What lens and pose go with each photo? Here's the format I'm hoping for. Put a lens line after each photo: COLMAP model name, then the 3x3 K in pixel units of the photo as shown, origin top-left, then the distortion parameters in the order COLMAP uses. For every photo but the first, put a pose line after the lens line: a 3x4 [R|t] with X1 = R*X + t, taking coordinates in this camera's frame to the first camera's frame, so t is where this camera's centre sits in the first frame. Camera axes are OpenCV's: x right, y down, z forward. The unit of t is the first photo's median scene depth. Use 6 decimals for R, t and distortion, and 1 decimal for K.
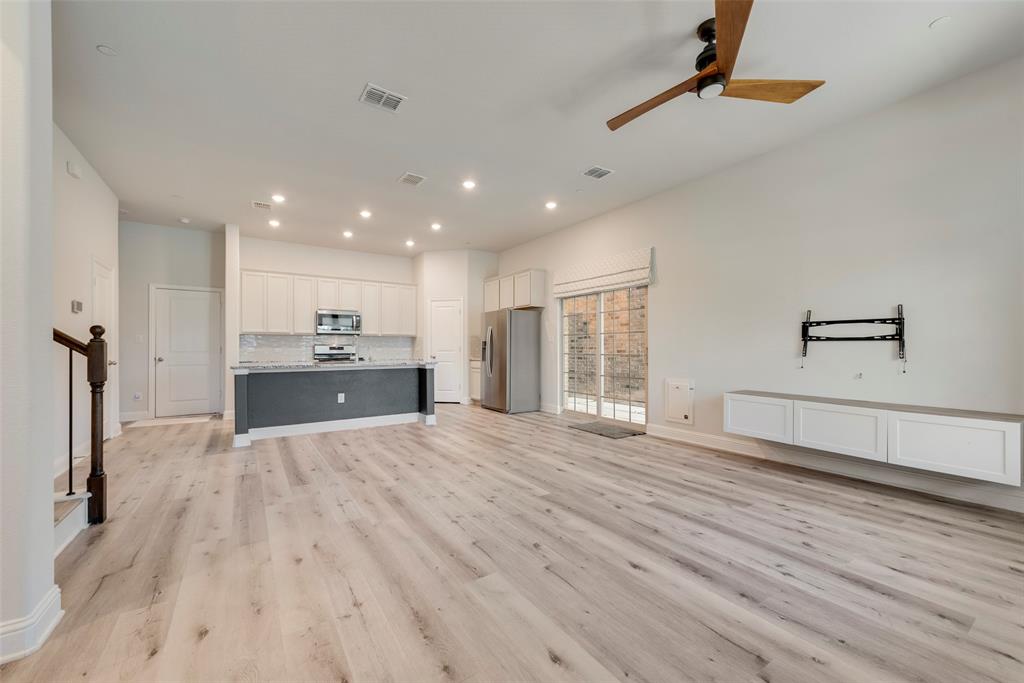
lens RADIAL K [[401.9, 0, 509.5], [0, 401.9, 347.0], [0, 0, 1]] dist [0.012742, -0.002633]
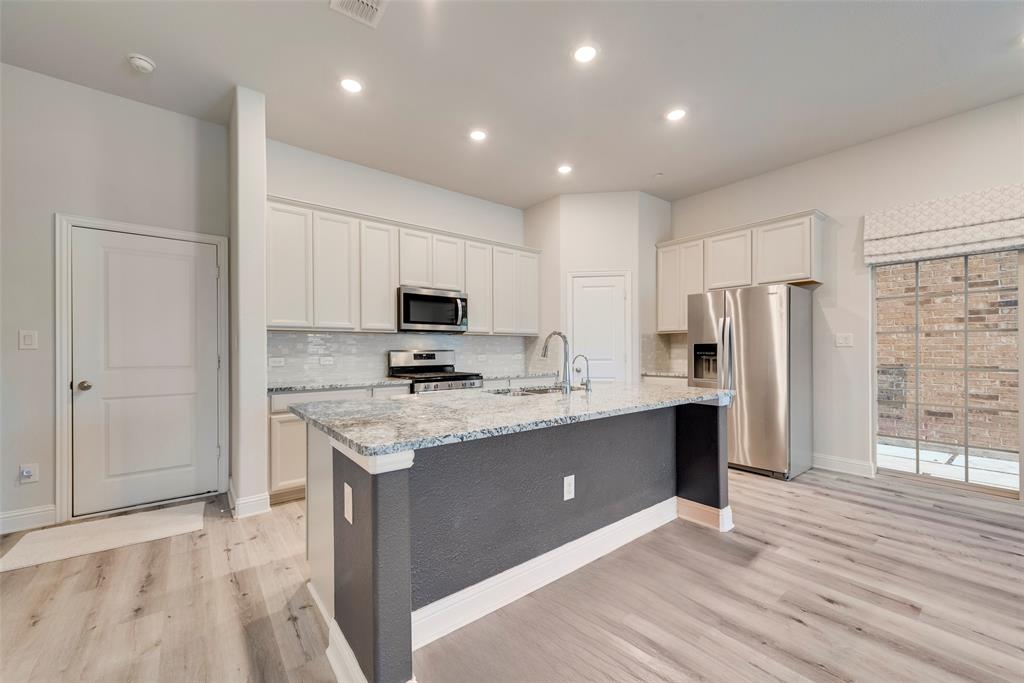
lens RADIAL K [[401.9, 0, 508.5], [0, 401.9, 349.5], [0, 0, 1]] dist [0.012742, -0.002633]
pose [[0.996261, -0.002510, 0.086363, -0.705425], [0.002093, 0.999986, 0.004909, -0.018399], [-0.086374, -0.004710, 0.996252, 0.834699]]
